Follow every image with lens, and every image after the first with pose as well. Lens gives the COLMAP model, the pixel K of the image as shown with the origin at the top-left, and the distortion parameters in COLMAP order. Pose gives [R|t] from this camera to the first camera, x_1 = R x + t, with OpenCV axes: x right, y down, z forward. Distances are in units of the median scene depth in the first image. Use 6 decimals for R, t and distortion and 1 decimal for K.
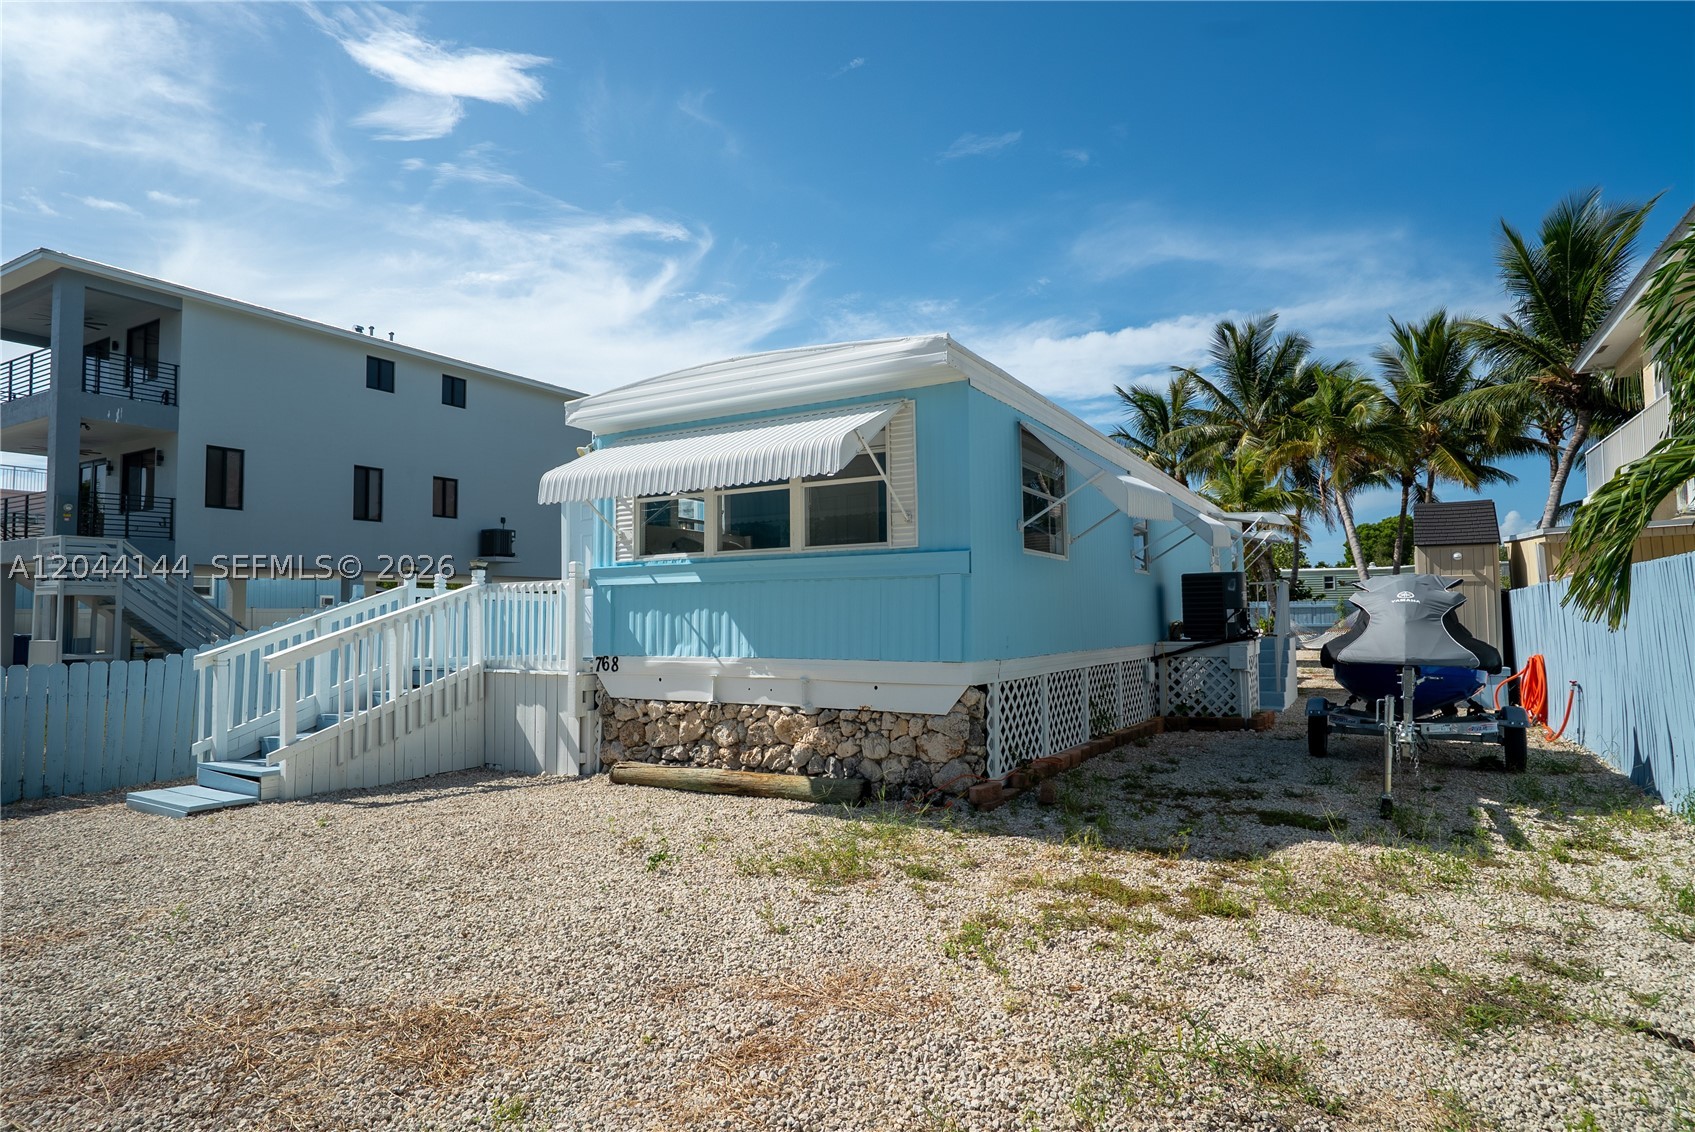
lens RADIAL K [[928.5, 0, 845.1], [0, 928.5, 570.9], [0, 0, 1]] dist [-0.004767, -0.000022]
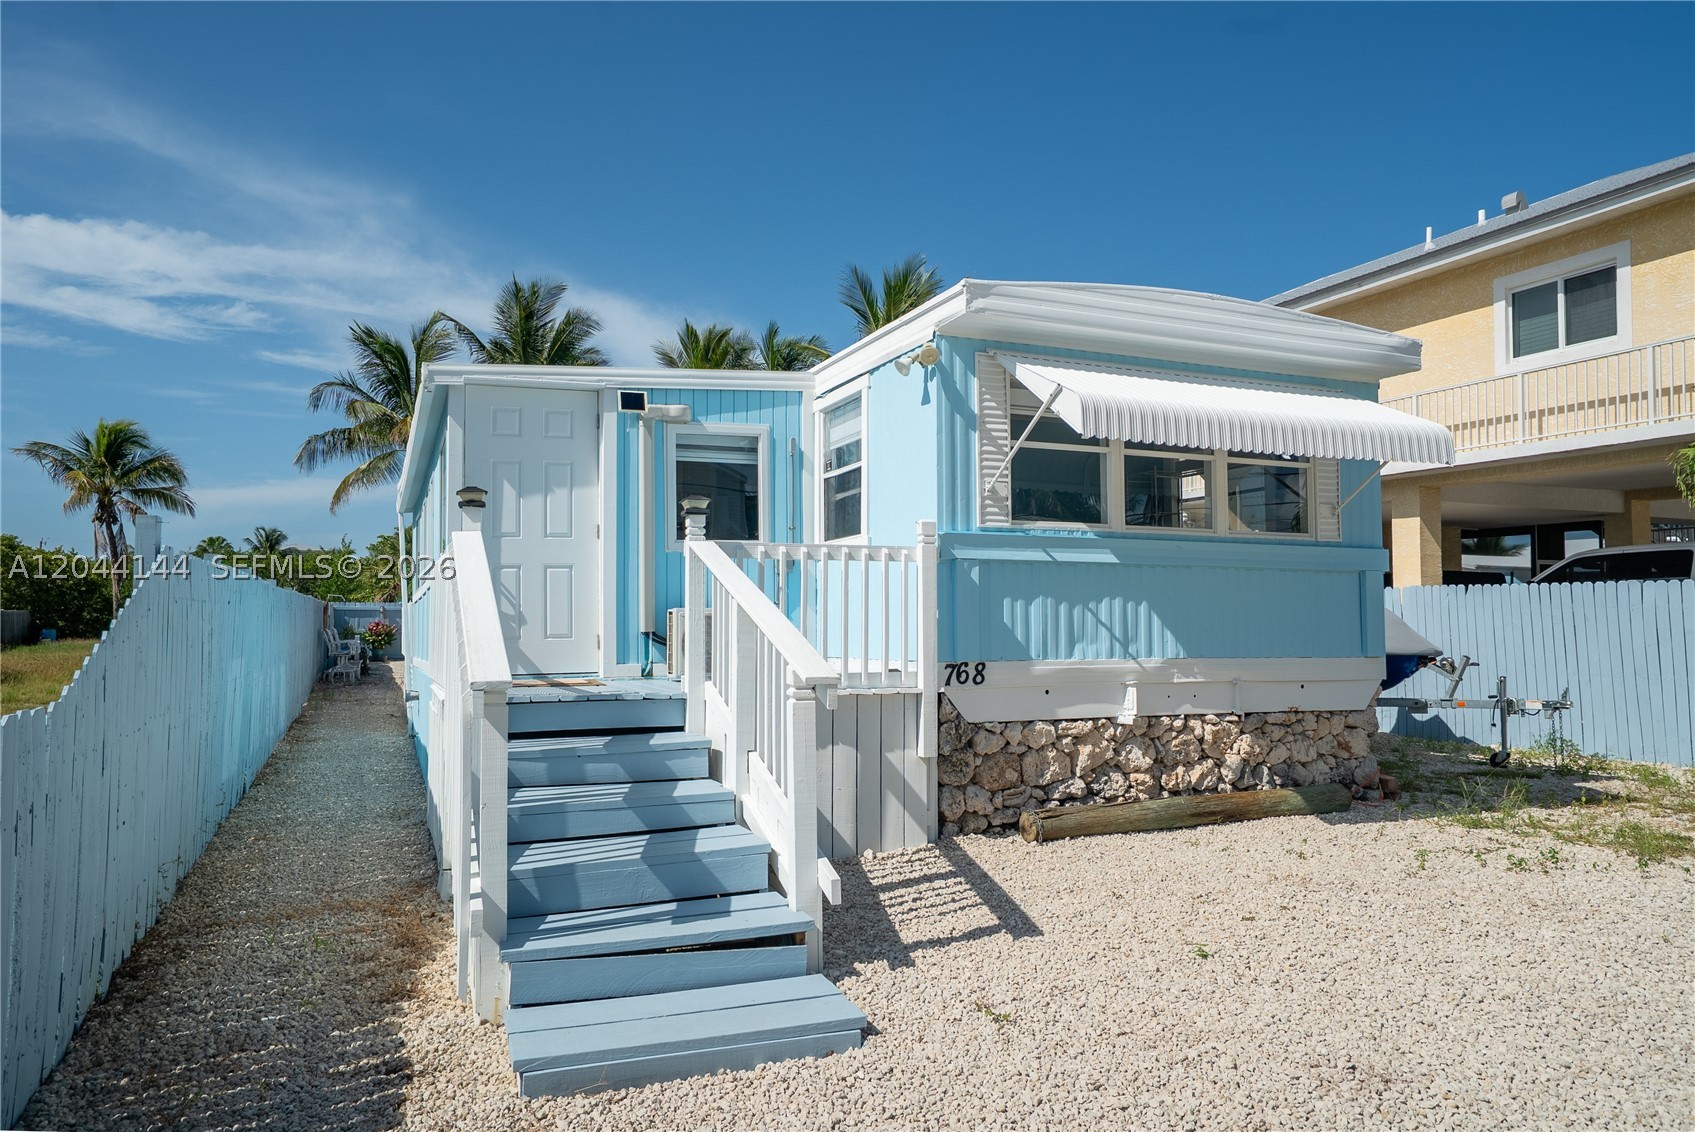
lens RADIAL K [[1064.9, 0, 843.2], [0, 1064.9, 566.7], [0, 0, 1]] dist [0.012675, 0.001825]
pose [[0.606019, 0.046570, 0.794086, -0.996625], [-0.053235, 0.998421, -0.017927, 0.043425], [-0.793667, -0.031409, 0.607541, 0.638162]]
